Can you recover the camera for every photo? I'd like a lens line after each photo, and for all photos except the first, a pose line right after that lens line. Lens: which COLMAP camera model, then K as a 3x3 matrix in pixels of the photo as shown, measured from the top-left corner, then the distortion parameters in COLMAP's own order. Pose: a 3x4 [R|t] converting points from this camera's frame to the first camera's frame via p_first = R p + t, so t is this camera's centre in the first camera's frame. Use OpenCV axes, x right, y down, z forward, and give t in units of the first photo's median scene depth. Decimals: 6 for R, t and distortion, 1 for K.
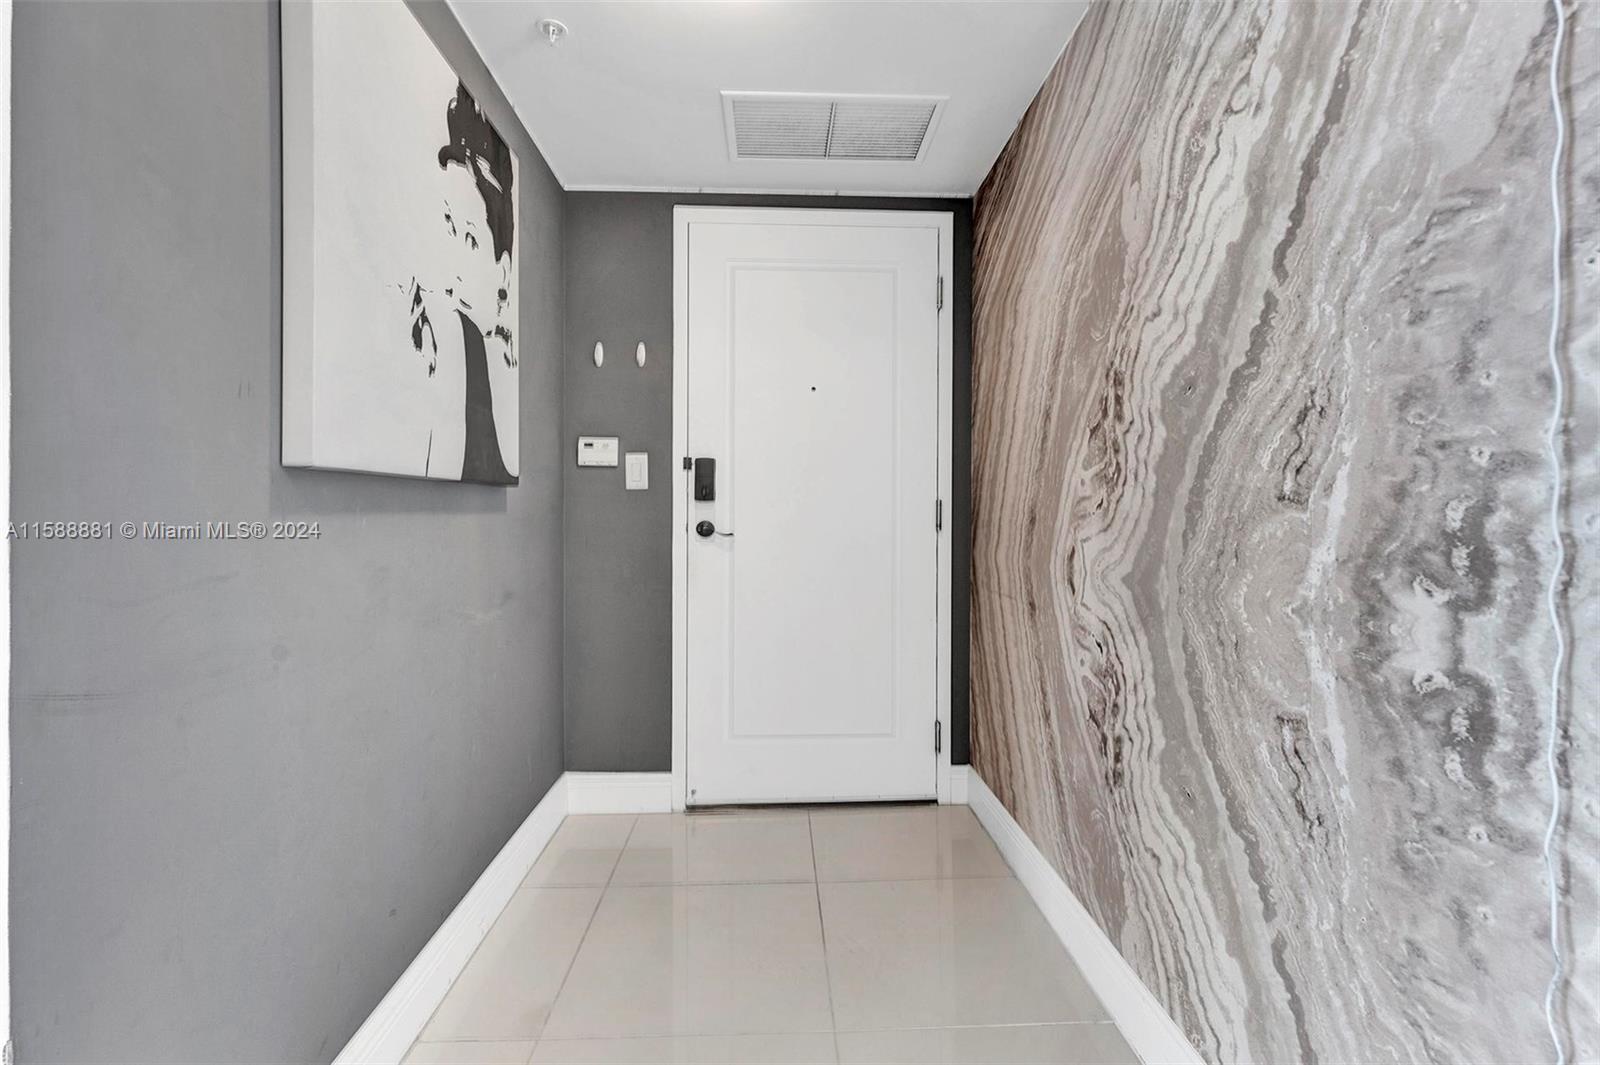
lens RADIAL K [[710.4, 0, 801.2], [0, 710.4, 521.1], [0, 0, 1]] dist [-0.005969, 0.000205]
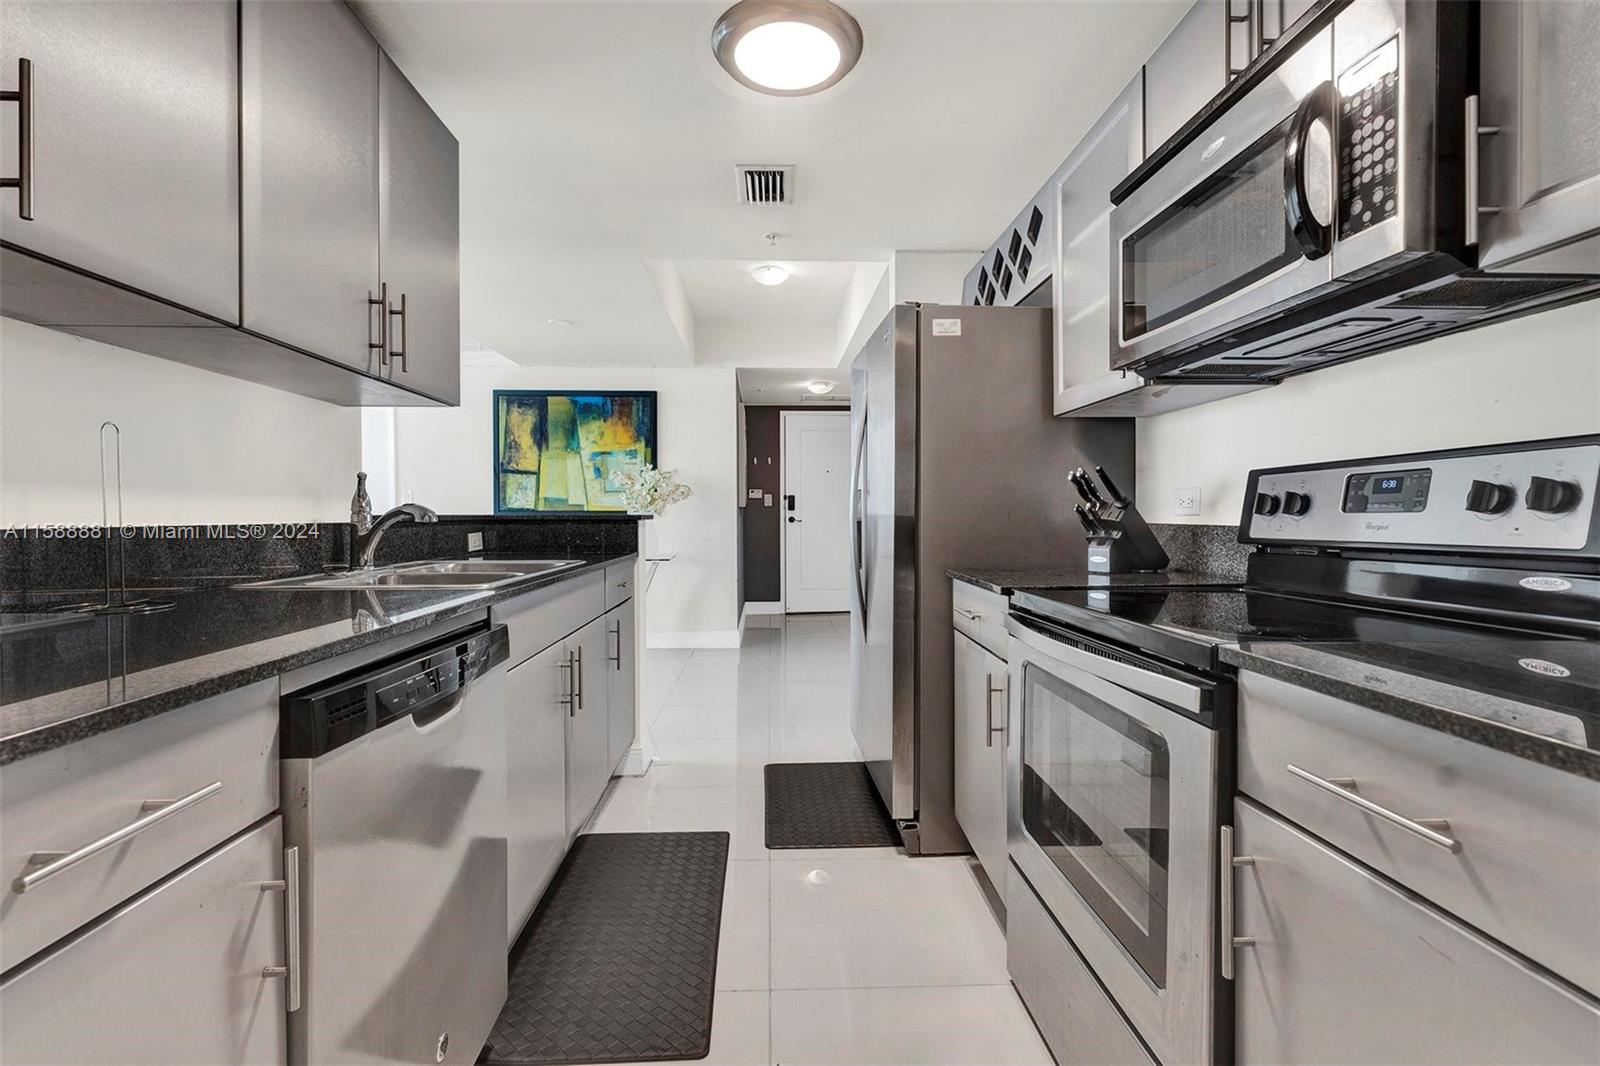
lens RADIAL K [[710.4, 0, 803.4], [0, 710.4, 523.8], [0, 0, 1]] dist [-0.005969, 0.000205]
pose [[0.999865, -0.005002, 0.015647, -0.186581], [0.004863, 0.999949, 0.008857, 0.005389], [-0.015690, -0.008780, 0.999838, -2.831429]]
